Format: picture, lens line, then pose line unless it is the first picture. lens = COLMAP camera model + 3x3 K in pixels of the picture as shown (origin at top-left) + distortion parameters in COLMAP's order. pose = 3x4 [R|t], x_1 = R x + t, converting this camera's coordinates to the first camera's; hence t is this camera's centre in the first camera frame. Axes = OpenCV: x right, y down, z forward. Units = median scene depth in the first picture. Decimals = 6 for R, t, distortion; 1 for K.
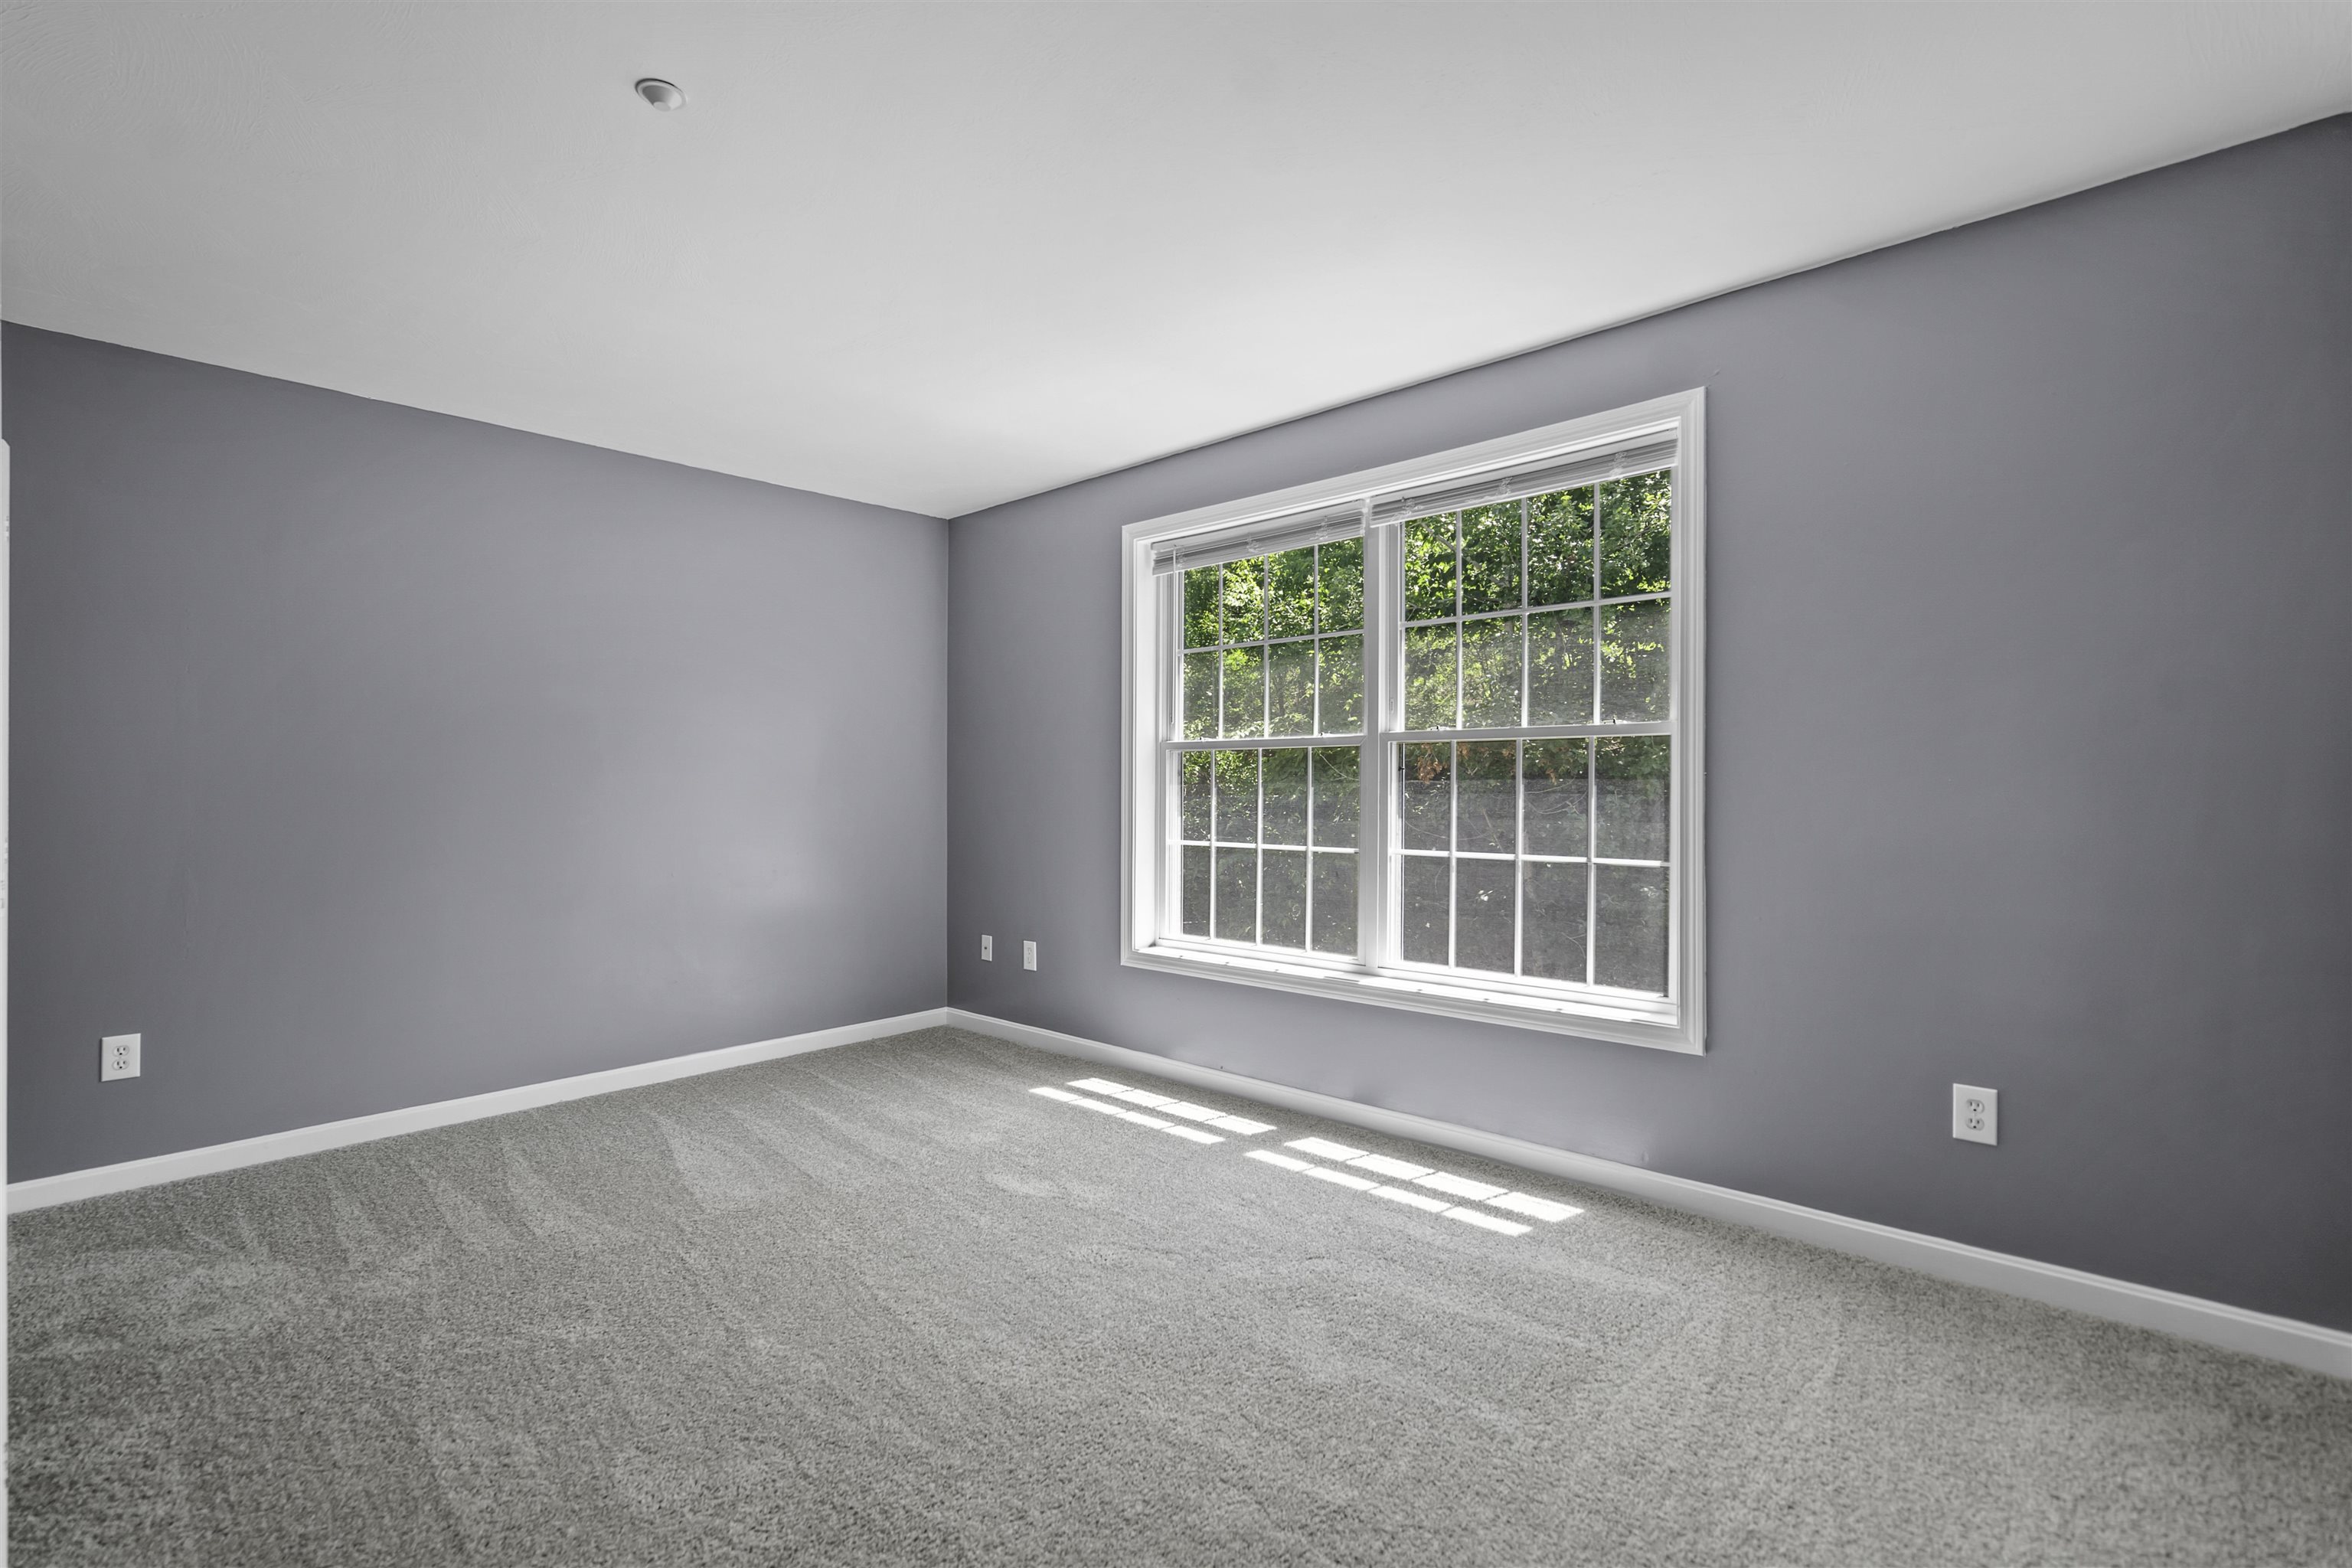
lens RADIAL K [[1077.5, 0, 1168.1], [0, 1077.5, 789.7], [0, 0, 1]] dist [-0.001089, -0.000120]
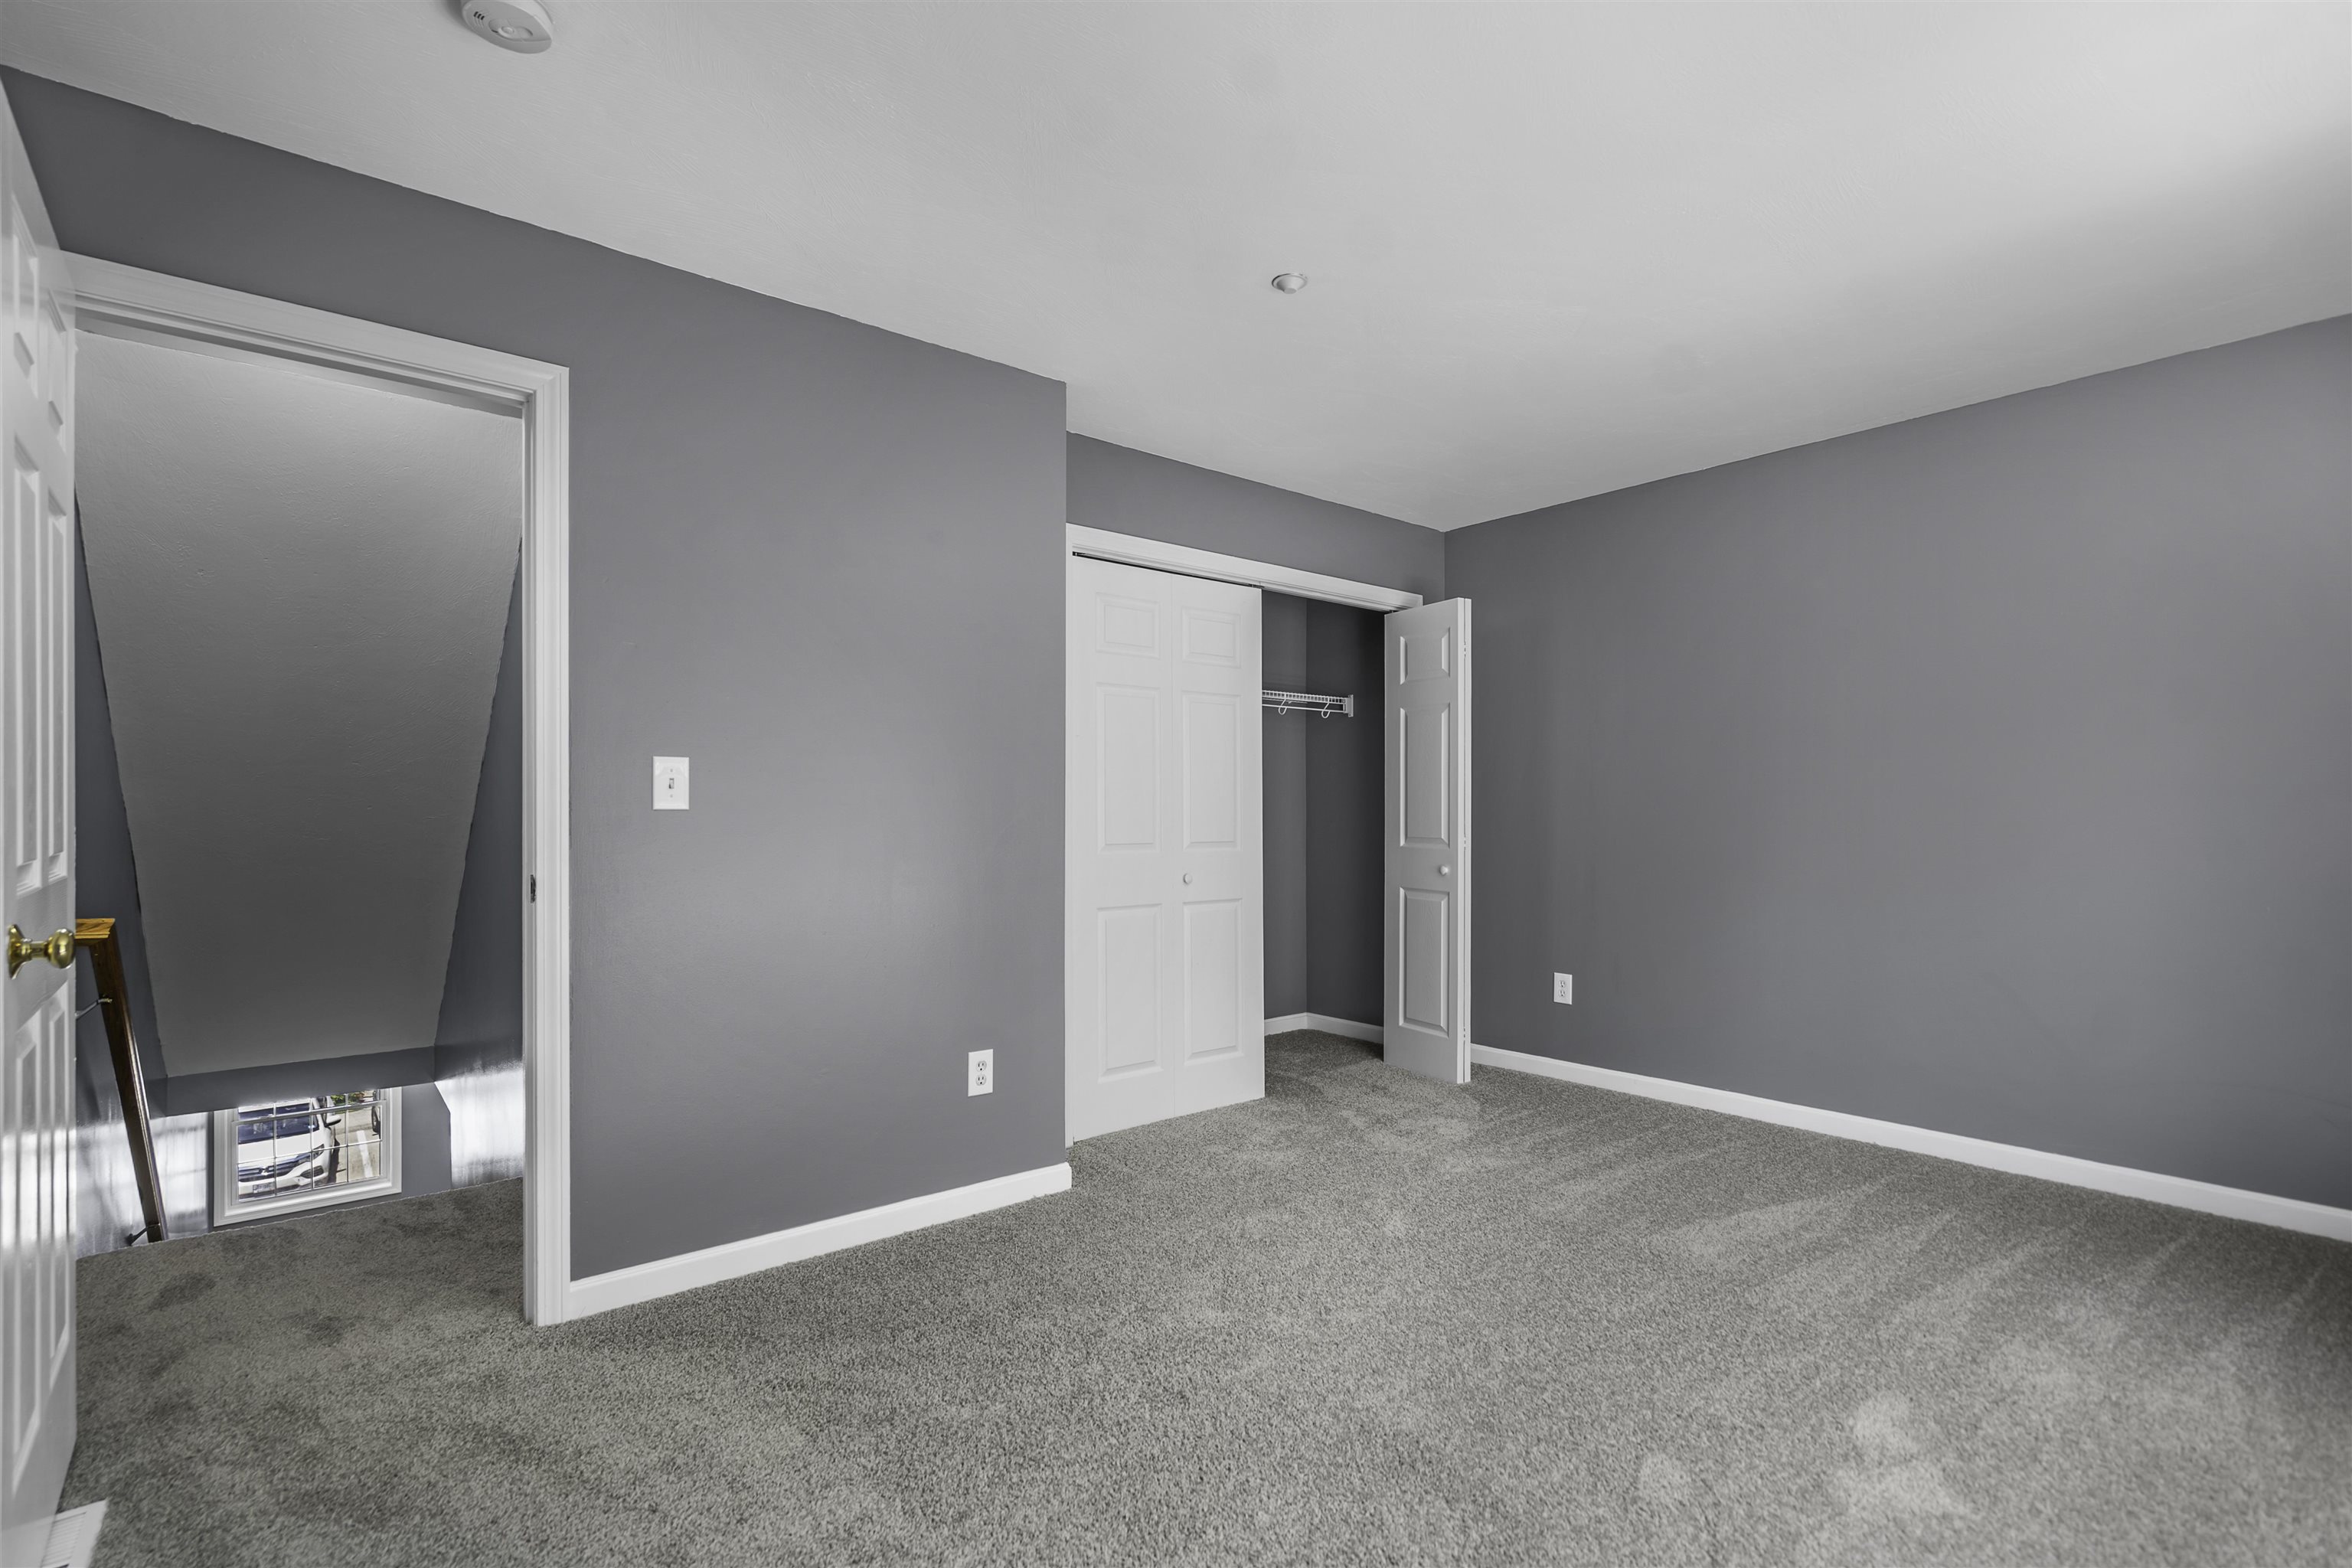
lens RADIAL K [[1077.5, 0, 1168.1], [0, 1077.5, 789.7], [0, 0, 1]] dist [-0.001089, -0.000120]
pose [[-0.124864, -0.012307, -0.992097, 0.526029], [-0.004881, 0.999919, -0.011790, 0.001321], [0.992162, 0.003371, -0.124914, 0.626818]]
